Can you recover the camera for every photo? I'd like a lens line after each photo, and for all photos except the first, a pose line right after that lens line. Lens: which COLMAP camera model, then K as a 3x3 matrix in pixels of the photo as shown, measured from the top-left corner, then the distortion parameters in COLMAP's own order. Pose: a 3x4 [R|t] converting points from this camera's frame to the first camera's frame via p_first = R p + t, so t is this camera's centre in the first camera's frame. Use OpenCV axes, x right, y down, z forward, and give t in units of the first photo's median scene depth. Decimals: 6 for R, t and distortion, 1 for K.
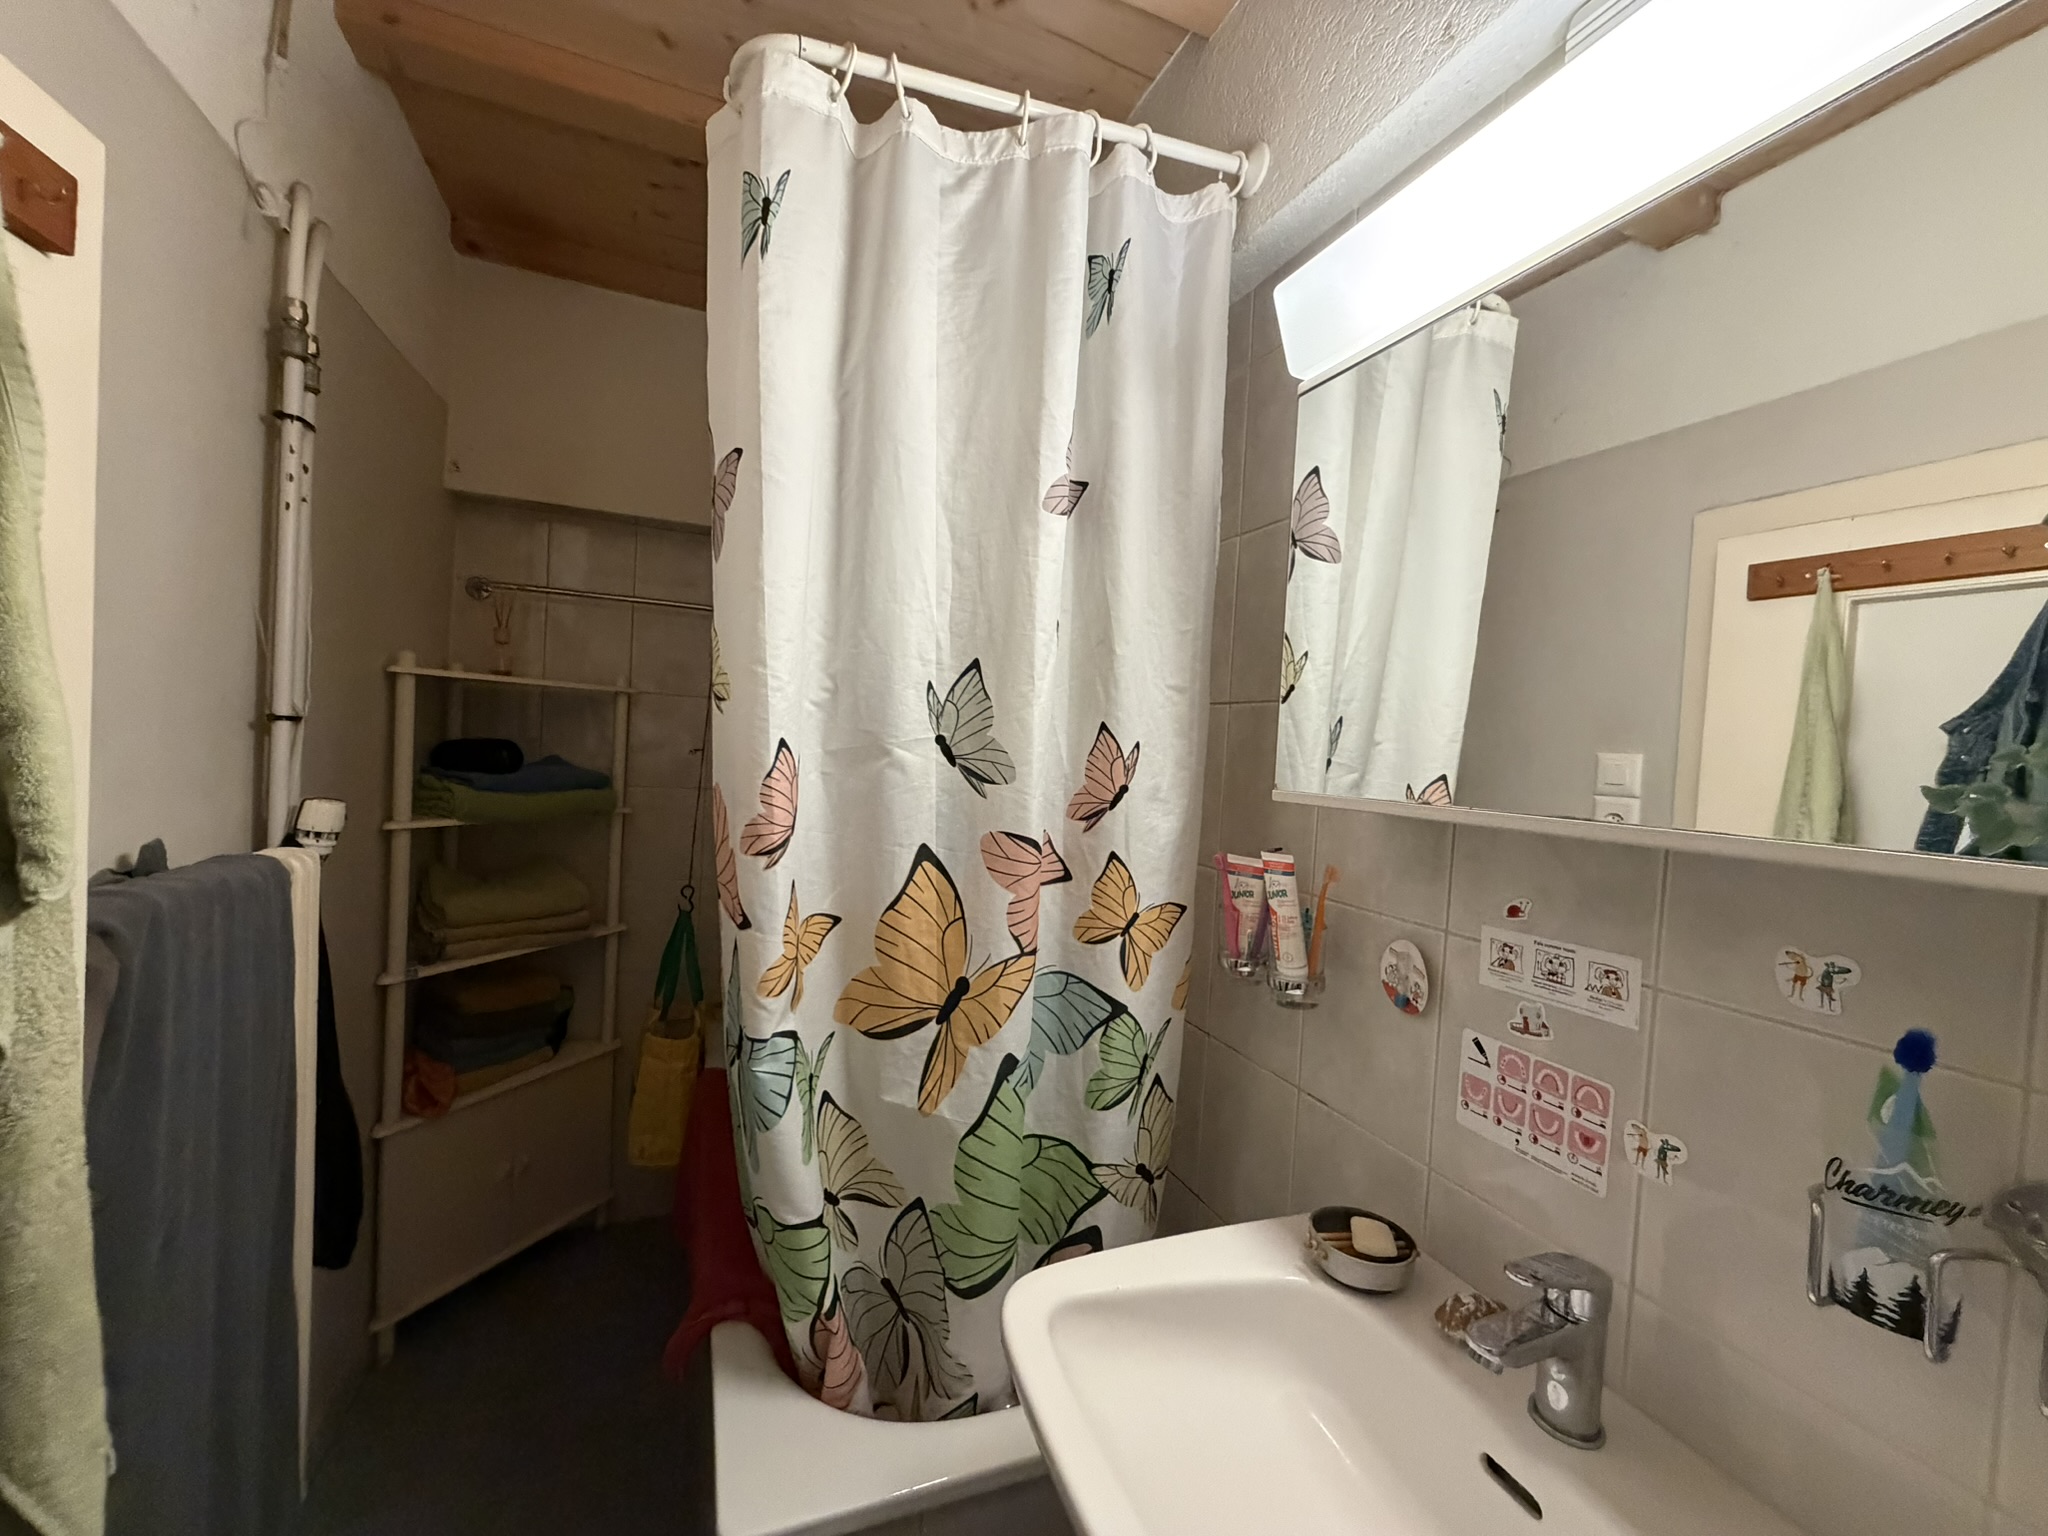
lens RADIAL K [[822.5, 0, 1024.0], [0, 822.5, 772.2], [0, 0, 1]] dist [-0.004429, 0.000749]
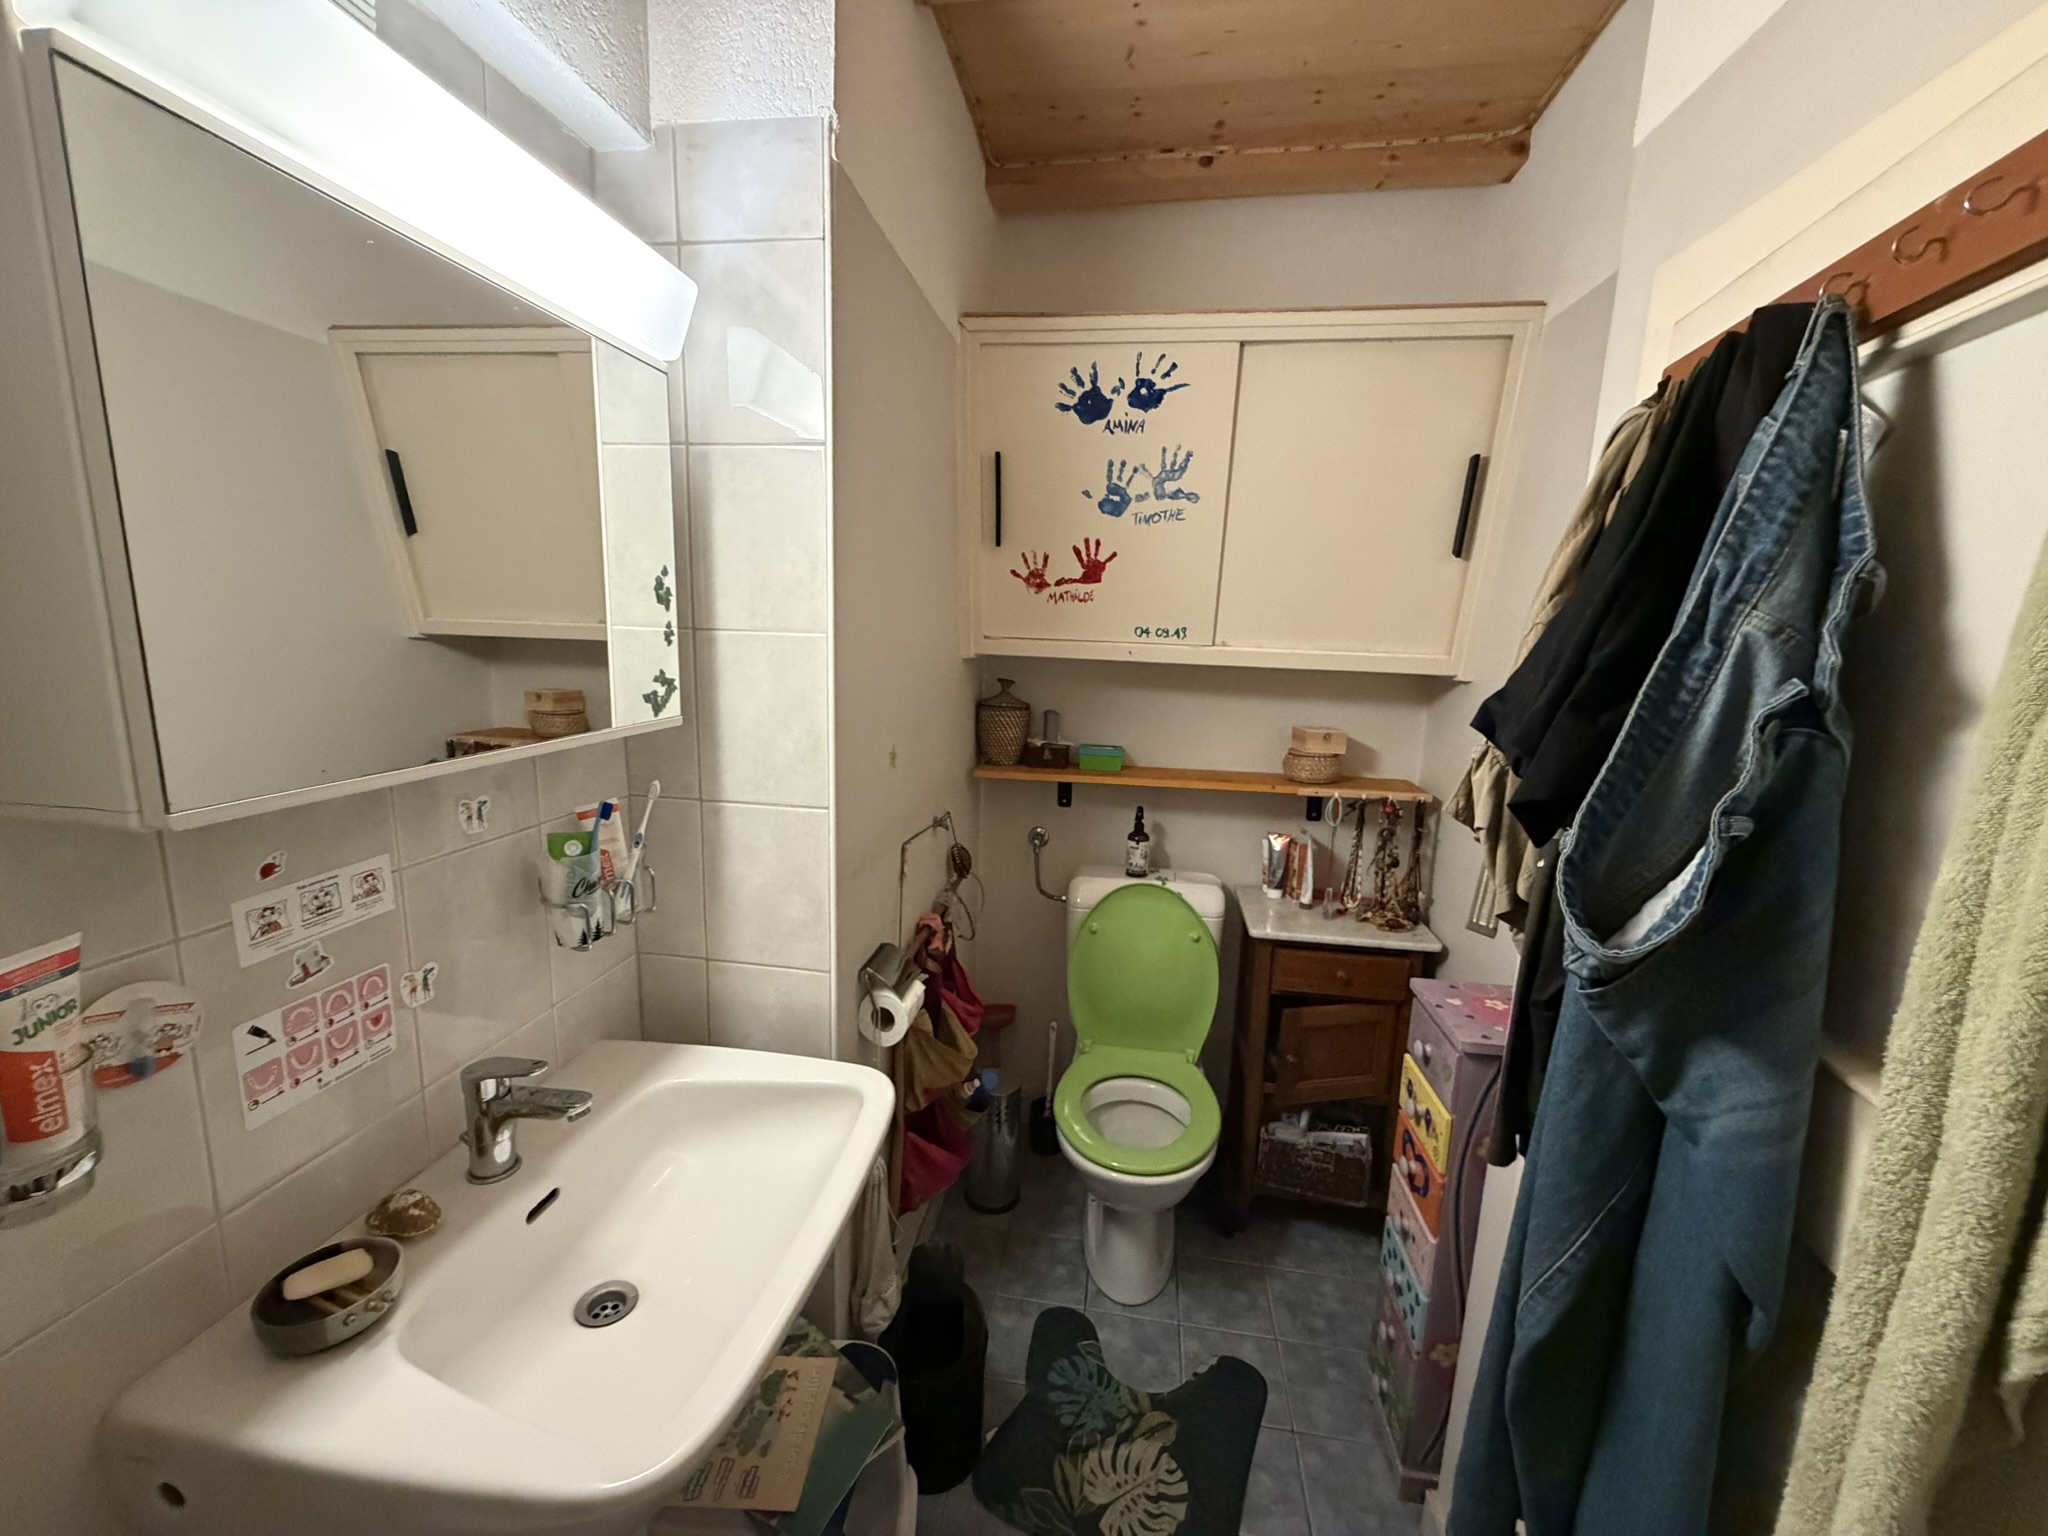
lens RADIAL K [[822.5, 0, 1025.7], [0, 822.5, 771.6], [0, 0, 1]] dist [-0.004429, 0.000749]
pose [[-0.862504, -0.173305, 0.475449, -0.576263], [-0.070132, 0.971399, 0.226859, -0.214470], [-0.501167, 0.162323, -0.849990, 1.394666]]
